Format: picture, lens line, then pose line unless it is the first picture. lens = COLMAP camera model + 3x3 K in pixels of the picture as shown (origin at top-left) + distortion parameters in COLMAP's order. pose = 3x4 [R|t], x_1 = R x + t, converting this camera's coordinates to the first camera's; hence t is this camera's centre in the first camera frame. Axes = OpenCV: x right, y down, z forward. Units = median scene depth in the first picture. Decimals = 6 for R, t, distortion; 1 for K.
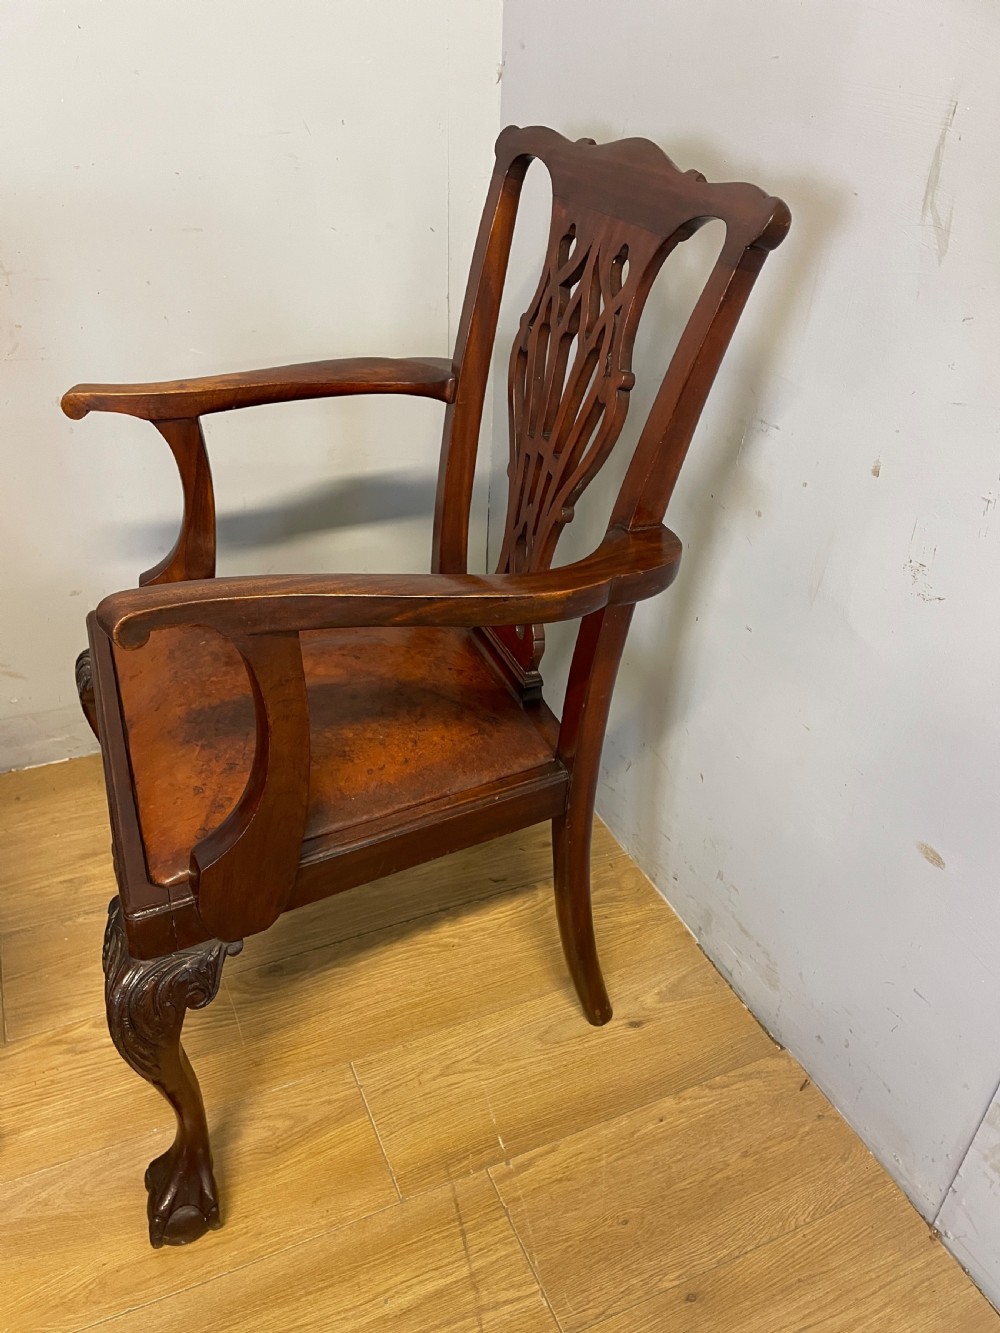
lens RADIAL K [[1008.6, 0, 491.8], [0, 1008.6, 676.2], [0, 0, 1]] dist [0.092839, -0.115469]
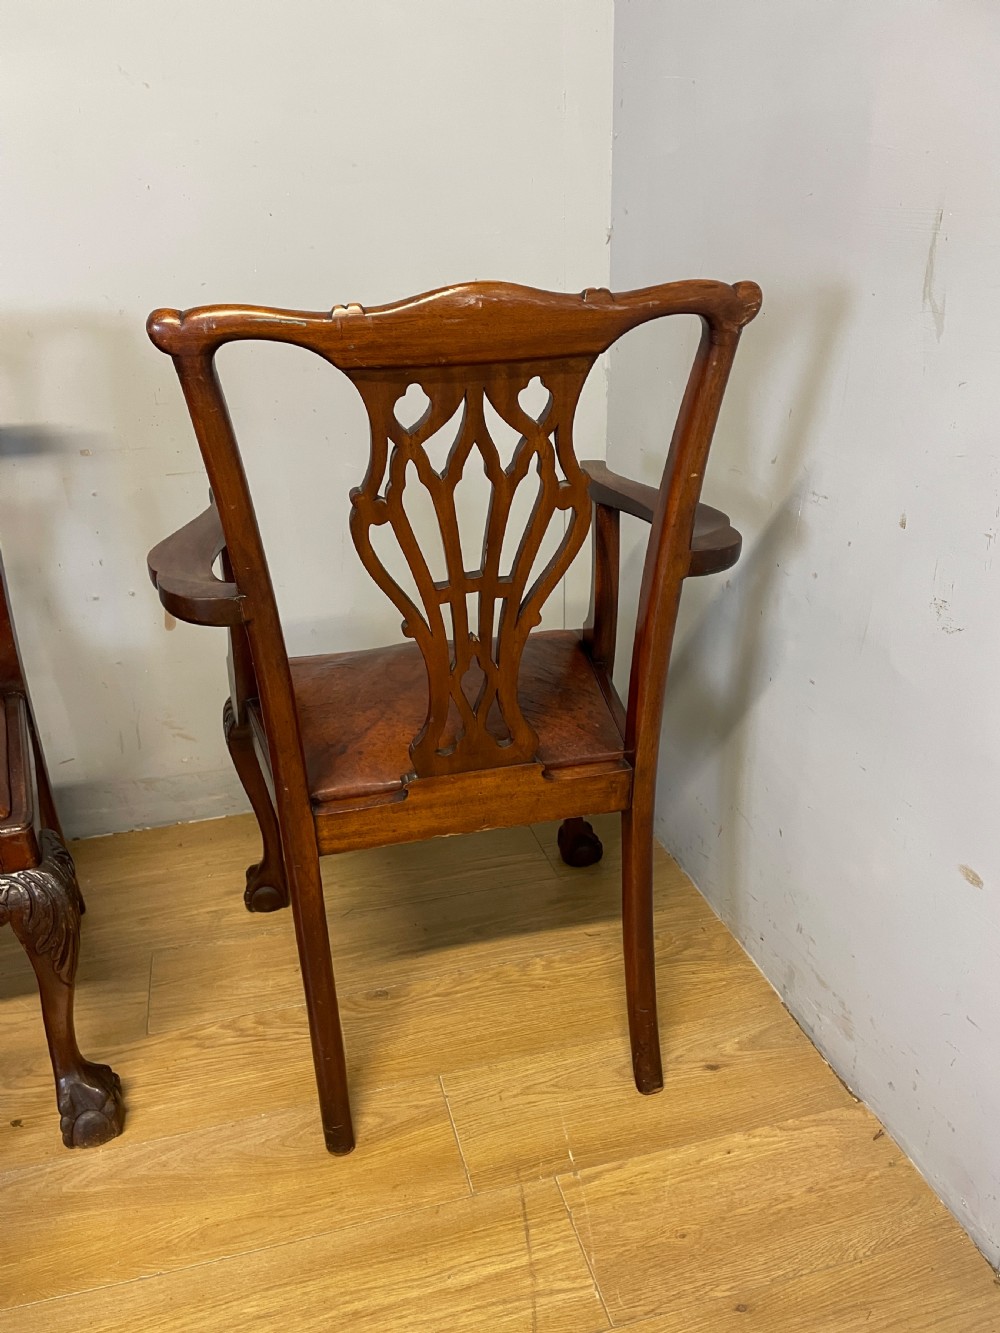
lens RADIAL K [[1008.6, 0, 493.6], [0, 1008.6, 677.4], [0, 0, 1]] dist [0.092839, -0.115469]
pose [[0.986362, 0.013778, -0.164011, 0.096896], [-0.038760, 0.987909, -0.150113, 0.128244], [0.159959, 0.154423, 0.974970, -0.122950]]
